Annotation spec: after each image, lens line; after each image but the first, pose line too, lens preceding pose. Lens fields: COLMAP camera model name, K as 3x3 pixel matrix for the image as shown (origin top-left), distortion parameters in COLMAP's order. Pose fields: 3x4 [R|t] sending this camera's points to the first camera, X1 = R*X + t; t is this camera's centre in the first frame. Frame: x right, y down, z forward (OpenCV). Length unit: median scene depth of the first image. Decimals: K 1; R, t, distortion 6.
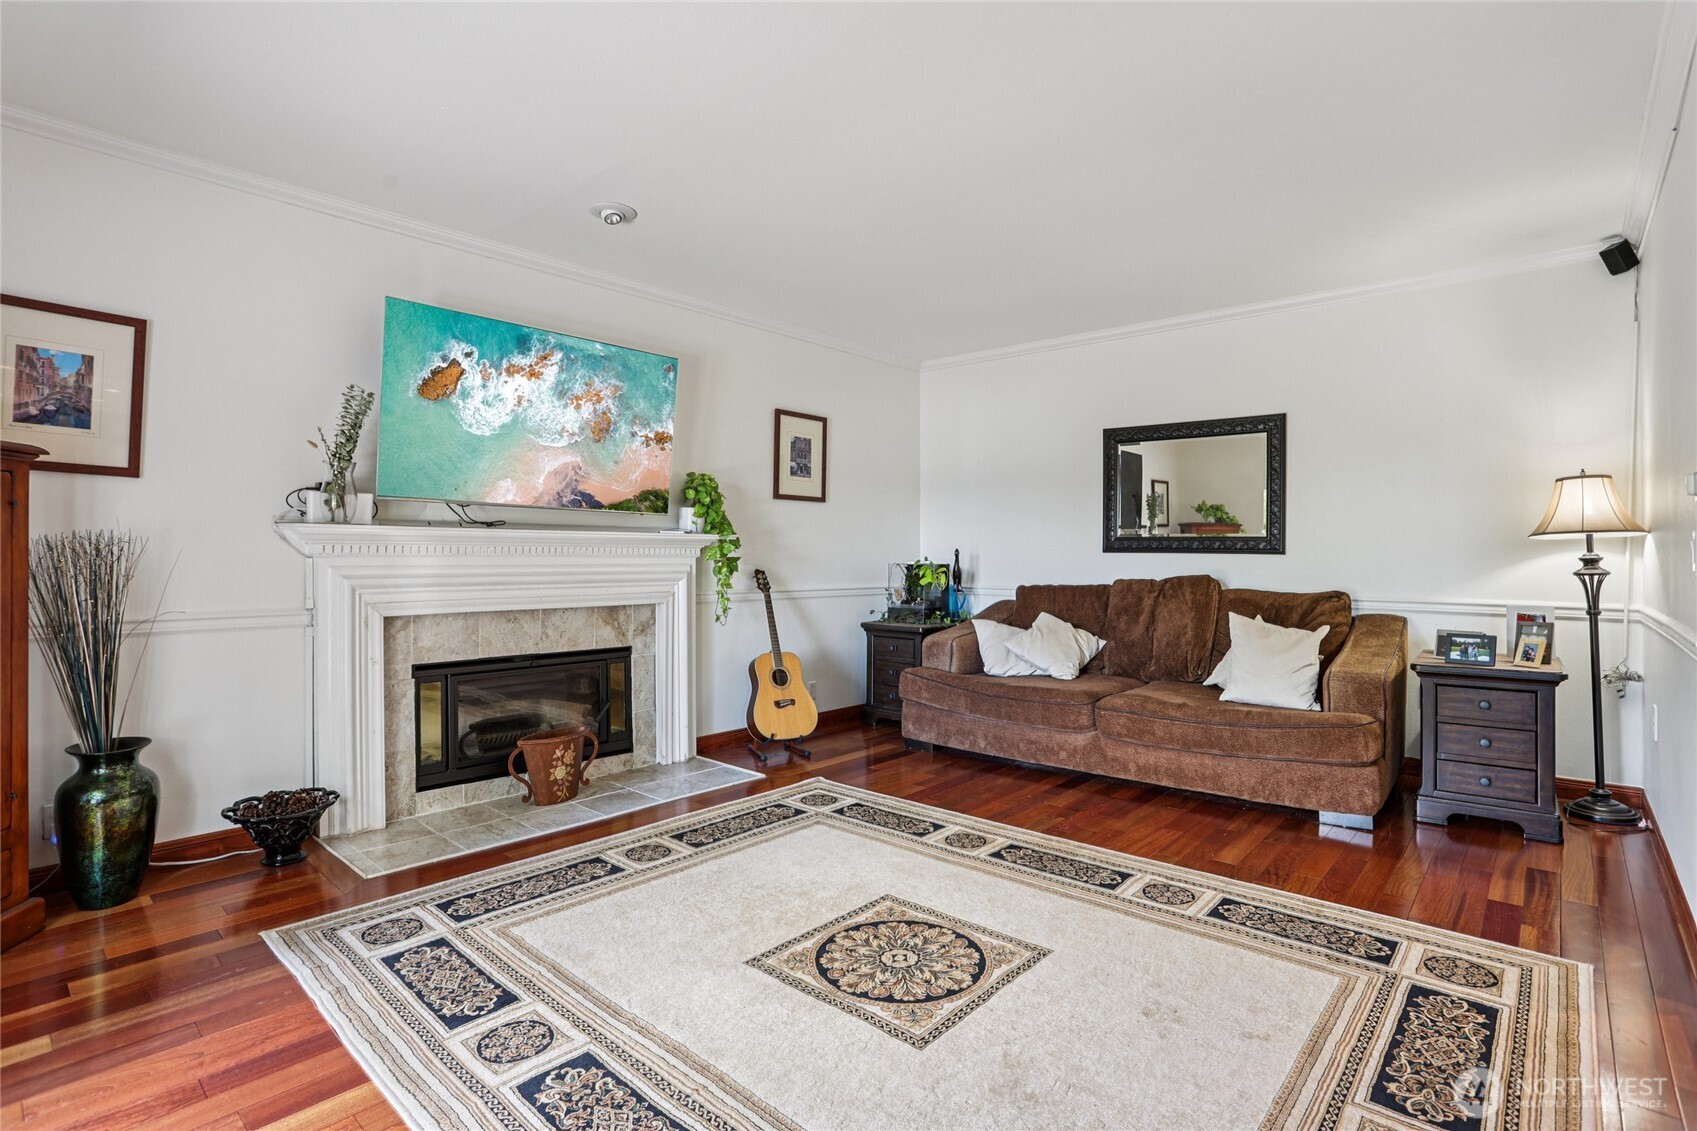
lens RADIAL K [[814.7, 0, 848.3], [0, 814.7, 565.2], [0, 0, 1]] dist [-0.025610, 0.002214]
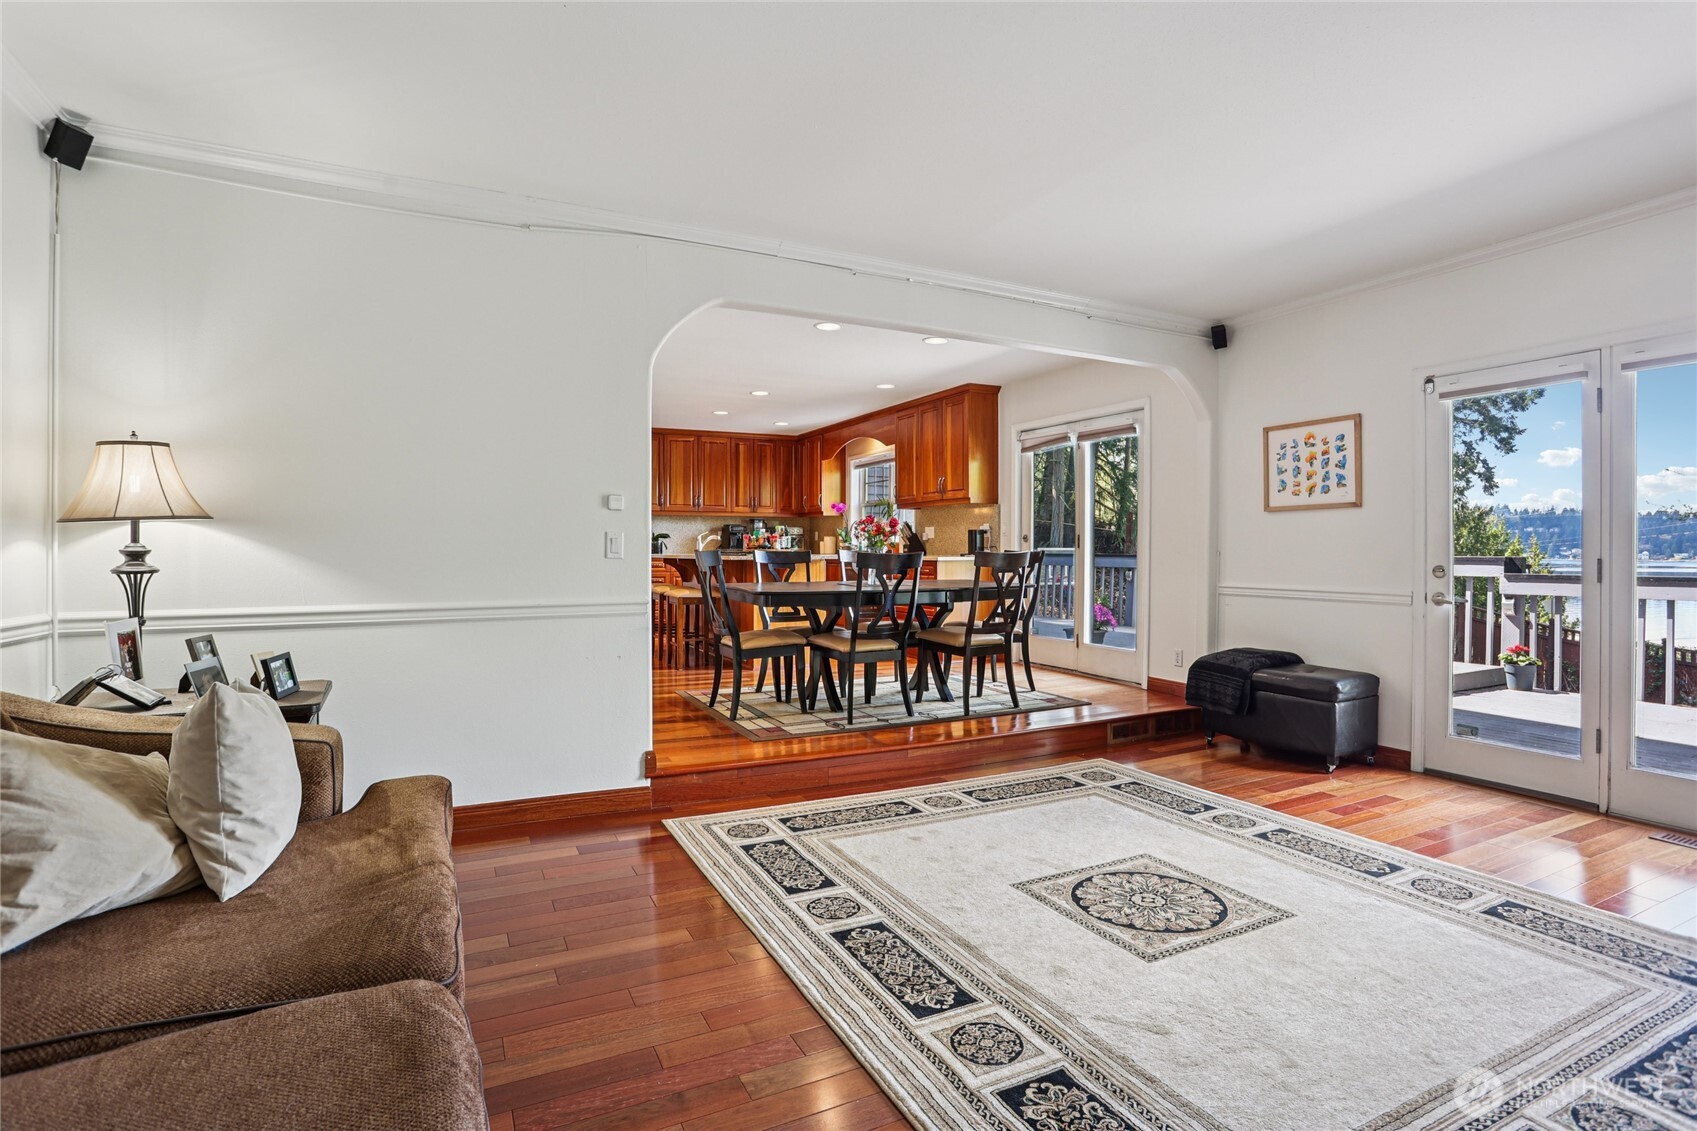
lens RADIAL K [[814.7, 0, 860.4], [0, 814.7, 555.9], [0, 0, 1]] dist [-0.025610, 0.002214]
pose [[-0.933252, -0.002469, 0.359213, 0.031251], [0.003017, 0.999887, 0.014712, -0.017855], [-0.359209, 0.014814, -0.933140, 2.028399]]
